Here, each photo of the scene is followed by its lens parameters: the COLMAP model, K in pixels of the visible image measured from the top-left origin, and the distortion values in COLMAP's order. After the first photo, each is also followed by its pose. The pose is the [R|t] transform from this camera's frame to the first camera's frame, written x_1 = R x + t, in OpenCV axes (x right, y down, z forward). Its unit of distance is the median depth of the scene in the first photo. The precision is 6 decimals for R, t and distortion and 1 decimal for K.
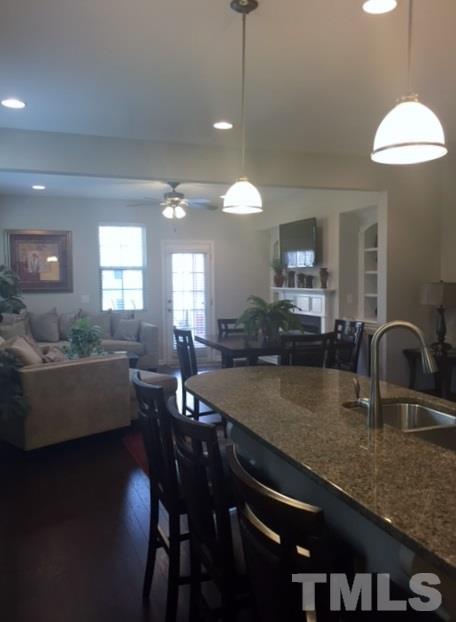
lens RADIAL K [[547.8, 0, 228.0], [0, 547.8, 311.0], [0, 0, 1]] dist [0.063154, -0.001069]
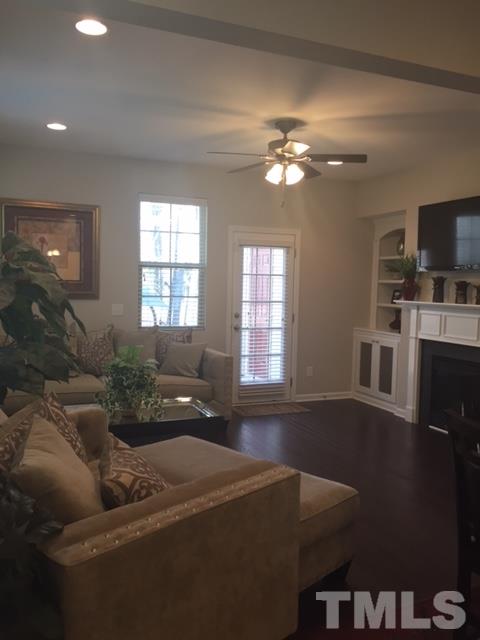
lens RADIAL K [[546.2, 0, 240.0], [0, 546.2, 320.0], [0, 0, 1]] dist [0.080364, -0.117057]
pose [[0.998519, 0.028245, 0.046489, -0.143944], [-0.028655, 0.999556, 0.008180, -0.019254], [-0.046237, -0.009500, 0.998885, 0.336864]]
